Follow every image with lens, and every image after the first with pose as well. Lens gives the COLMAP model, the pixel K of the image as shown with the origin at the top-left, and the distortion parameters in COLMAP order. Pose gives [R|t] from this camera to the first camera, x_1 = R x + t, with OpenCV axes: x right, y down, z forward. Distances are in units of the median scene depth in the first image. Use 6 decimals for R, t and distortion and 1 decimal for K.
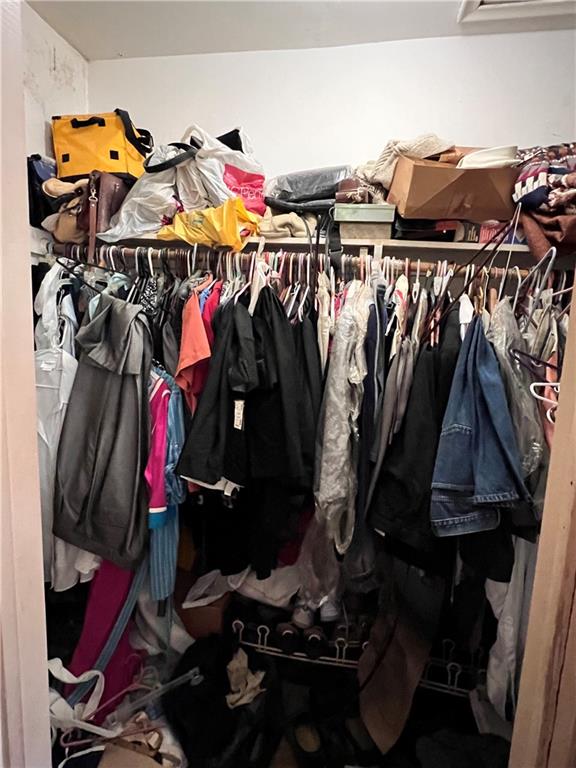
lens RADIAL K [[416.2, 0, 292.2], [0, 416.2, 381.7], [0, 0, 1]] dist [-0.004520, 0.001029]
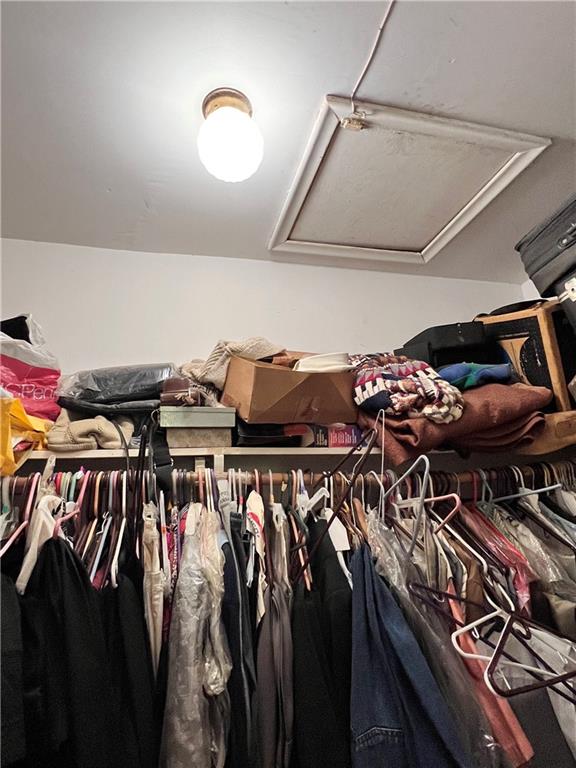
lens RADIAL K [[416.2, 0, 286.5], [0, 416.2, 382.8], [0, 0, 1]] dist [-0.004520, 0.001029]
pose [[0.905814, 0.020793, 0.423164, -0.014917], [0.157638, 0.910545, -0.382177, -0.137572], [-0.393257, 0.412888, 0.821507, 0.255176]]
